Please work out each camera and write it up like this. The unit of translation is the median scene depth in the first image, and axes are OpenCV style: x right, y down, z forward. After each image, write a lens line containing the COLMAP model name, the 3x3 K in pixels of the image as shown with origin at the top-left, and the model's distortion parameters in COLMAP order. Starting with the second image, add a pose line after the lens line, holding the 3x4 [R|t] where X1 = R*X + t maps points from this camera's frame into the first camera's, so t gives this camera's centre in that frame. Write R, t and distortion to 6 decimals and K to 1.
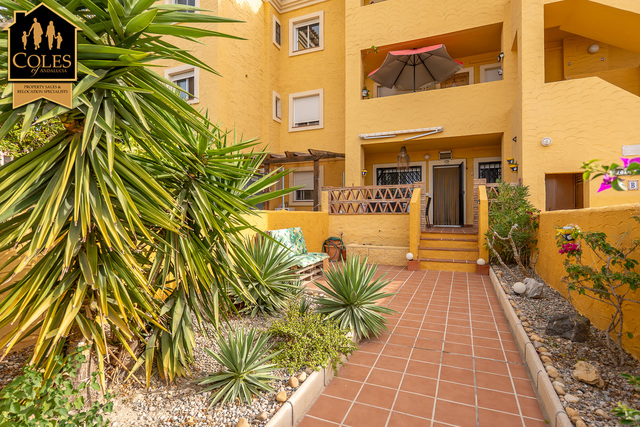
lens RADIAL K [[340.6, 0, 311.8], [0, 340.6, 209.8], [0, 0, 1]] dist [0.001868, -0.000371]
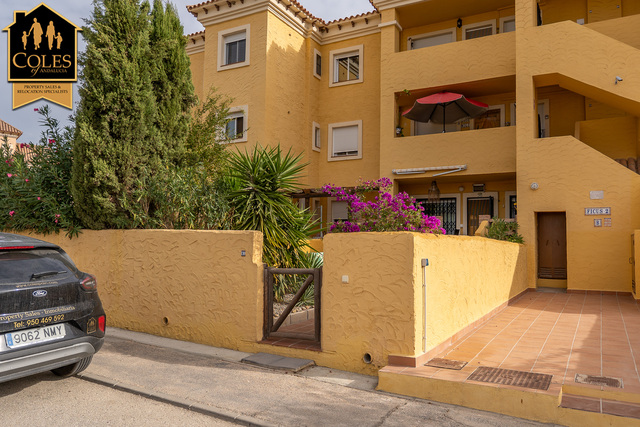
lens RADIAL K [[504.3, 0, 318.2], [0, 504.3, 212.7], [0, 0, 1]] dist [-0.012818, 0.000979]
pose [[0.995864, 0.010524, -0.090243, 0.045568], [-0.015265, 0.998530, -0.052010, 0.001906], [0.089563, 0.053173, 0.994561, -0.539495]]
